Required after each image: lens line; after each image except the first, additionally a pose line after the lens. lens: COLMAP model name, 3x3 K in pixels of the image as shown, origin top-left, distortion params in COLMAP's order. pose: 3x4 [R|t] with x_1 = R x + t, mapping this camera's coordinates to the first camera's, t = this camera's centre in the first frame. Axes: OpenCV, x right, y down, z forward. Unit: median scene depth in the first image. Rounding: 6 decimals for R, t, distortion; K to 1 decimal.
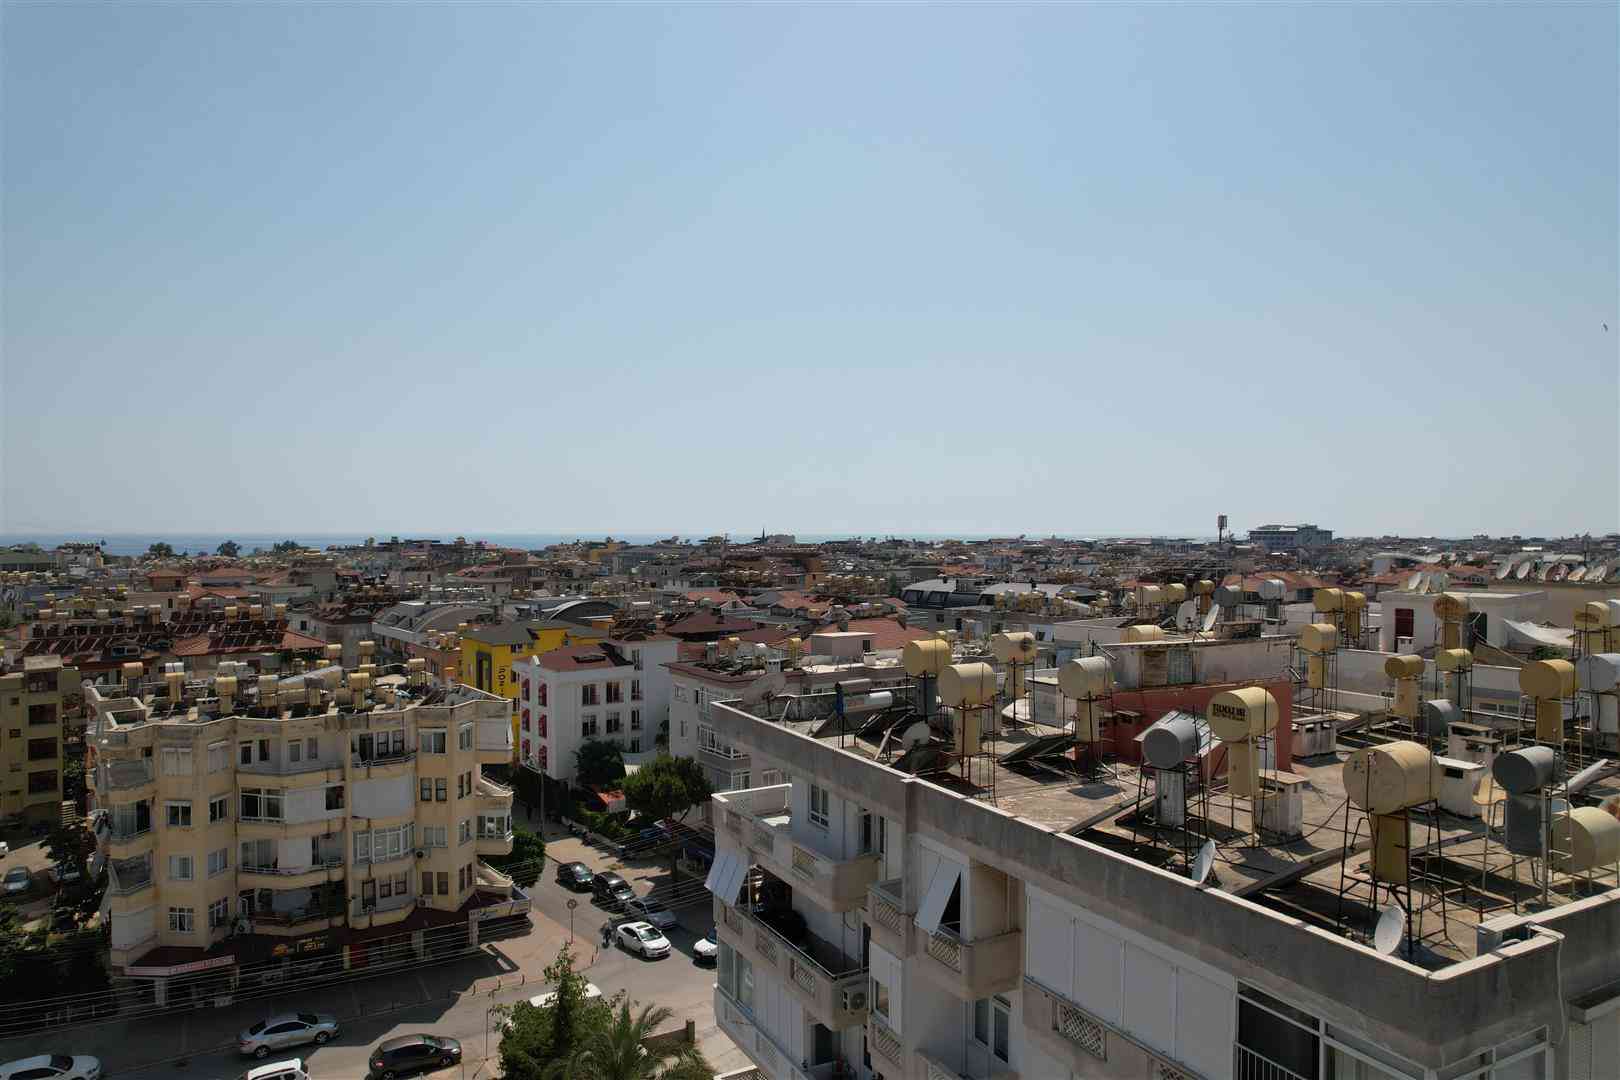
lens RADIAL K [[1036.1, 0, 812.8], [0, 1036.1, 544.2], [0, 0, 1]] dist [-0.079315, 0.069553]
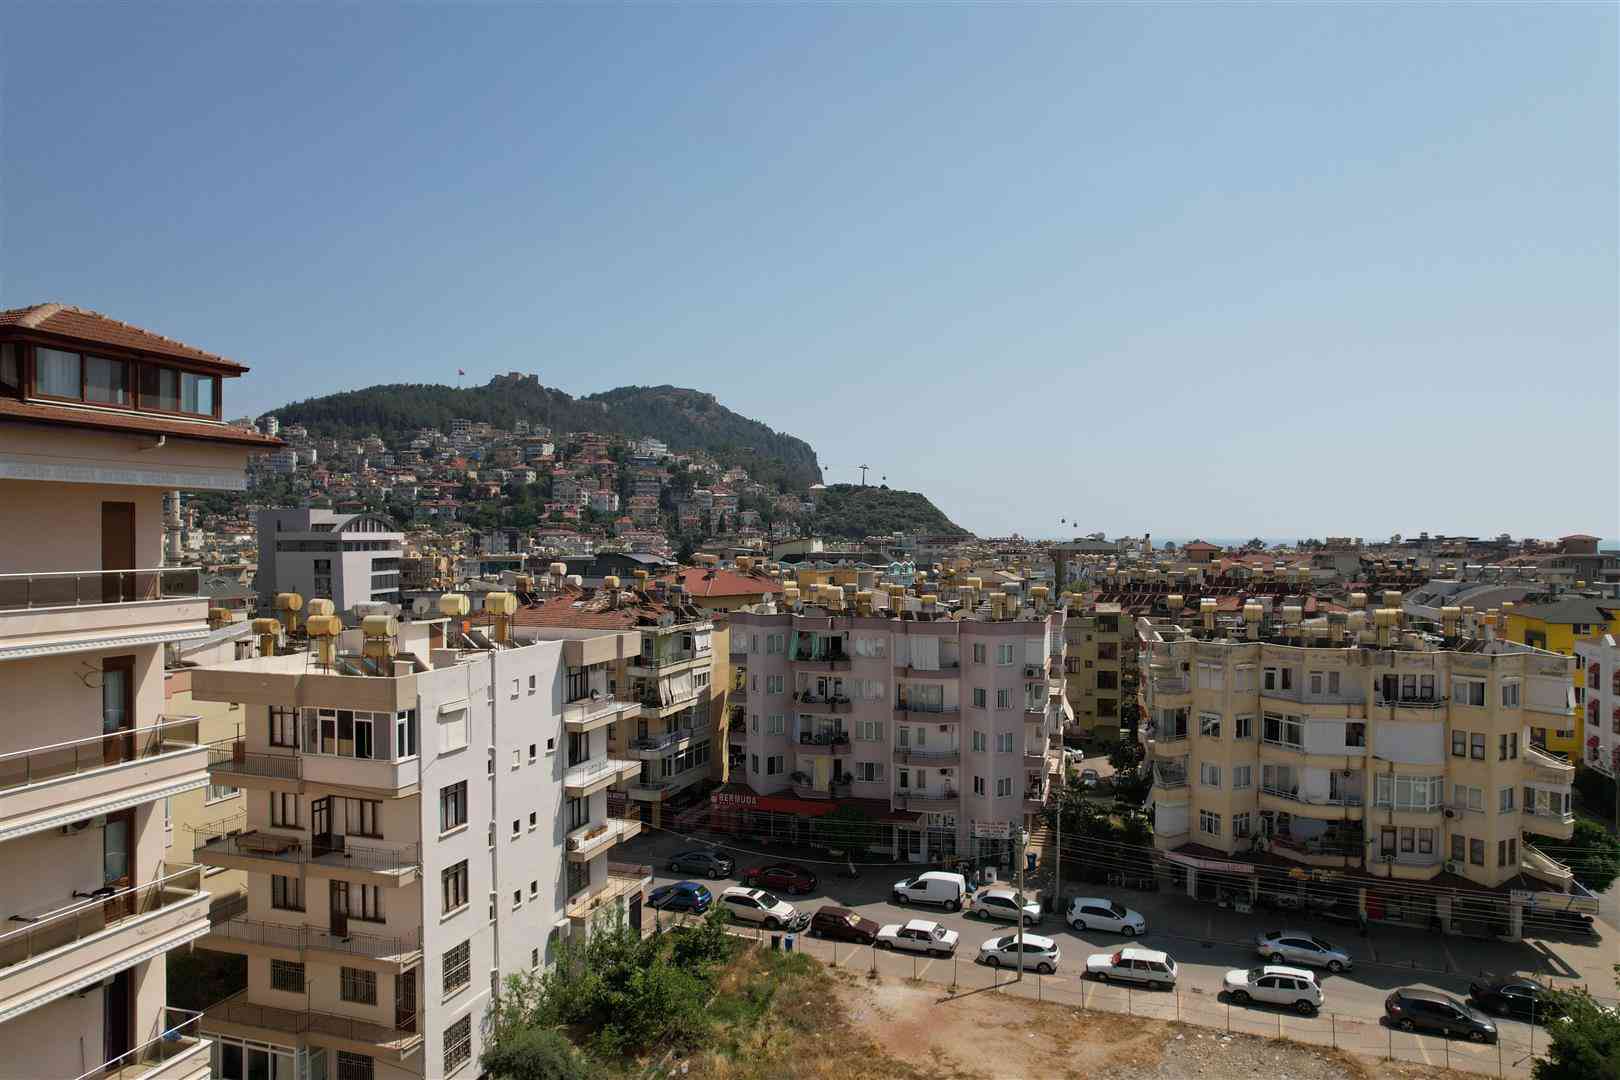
lens RADIAL K [[1036.1, 0, 812.8], [0, 1036.1, 544.2], [0, 0, 1]] dist [-0.079315, 0.069553]
pose [[0.598326, 0.006498, -0.801227, -0.001390], [-0.010593, 0.999944, 0.000199, 0.064244], [0.801183, 0.008369, 0.598361, 0.000423]]
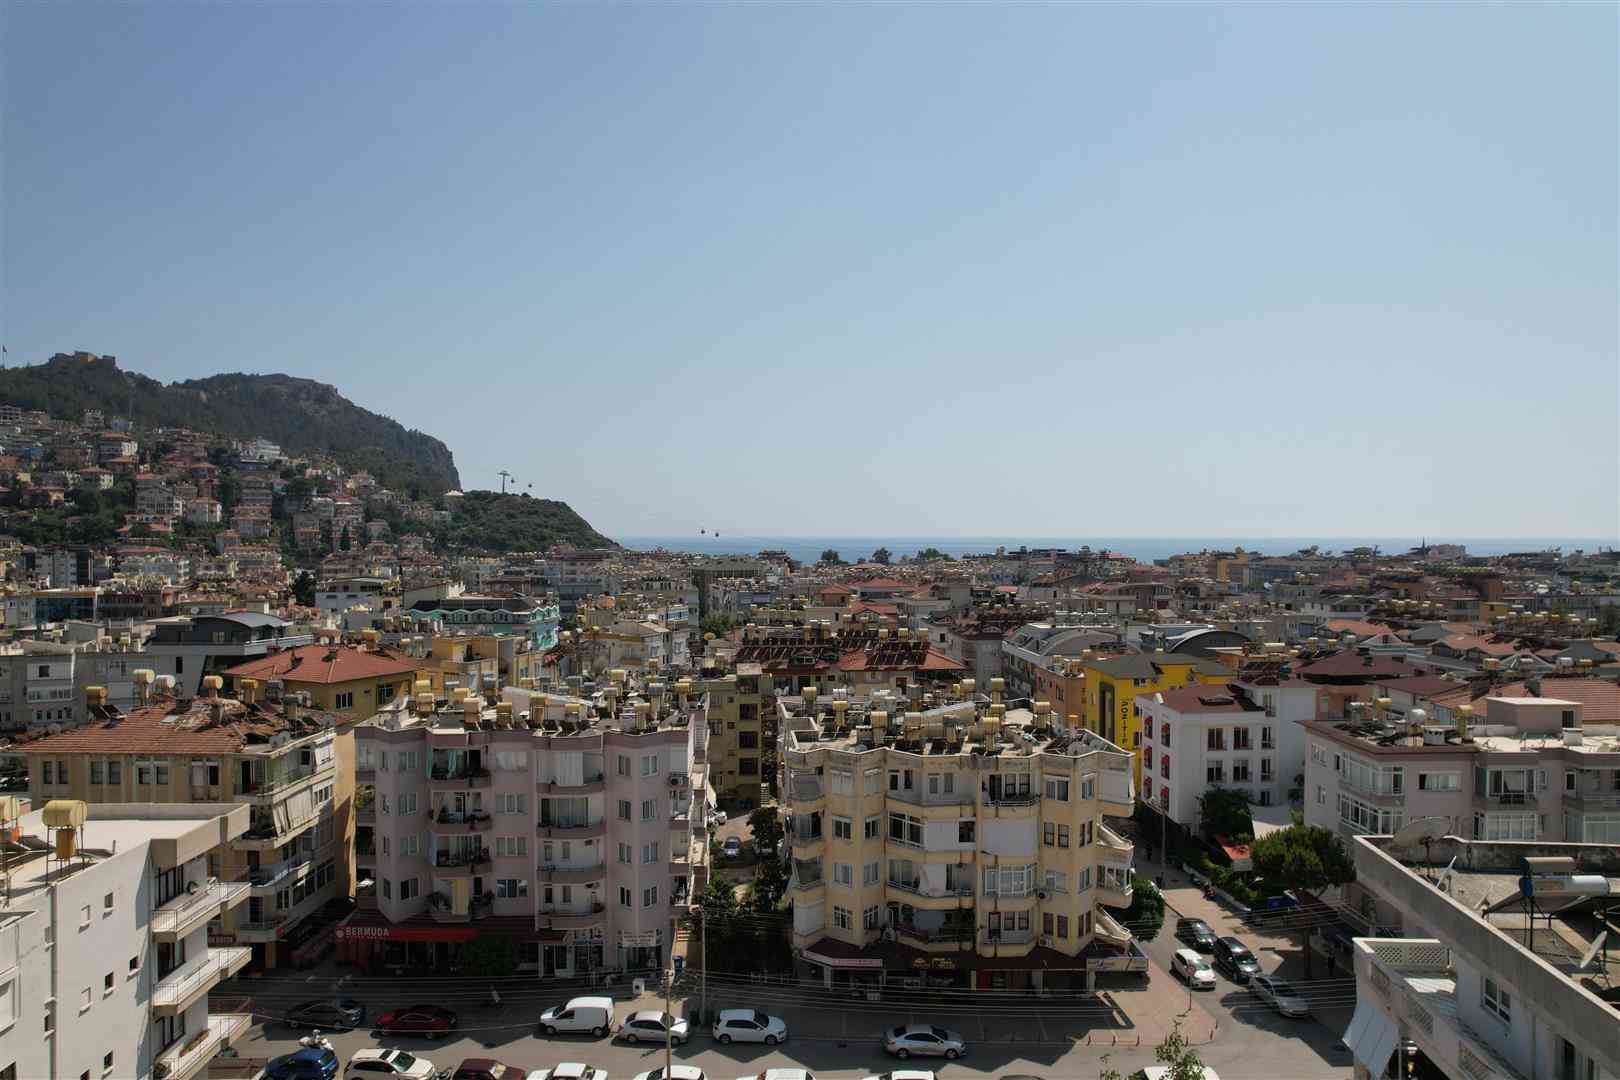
lens RADIAL K [[1038.1, 0, 813.4], [0, 1038.1, 546.6], [0, 0, 1]] dist [-0.084656, 0.076031]
pose [[0.831895, 0.005110, -0.554910, -0.000186], [-0.005756, 0.999983, 0.000580, -0.047039], [0.554903, 0.002712, 0.831910, -0.000029]]
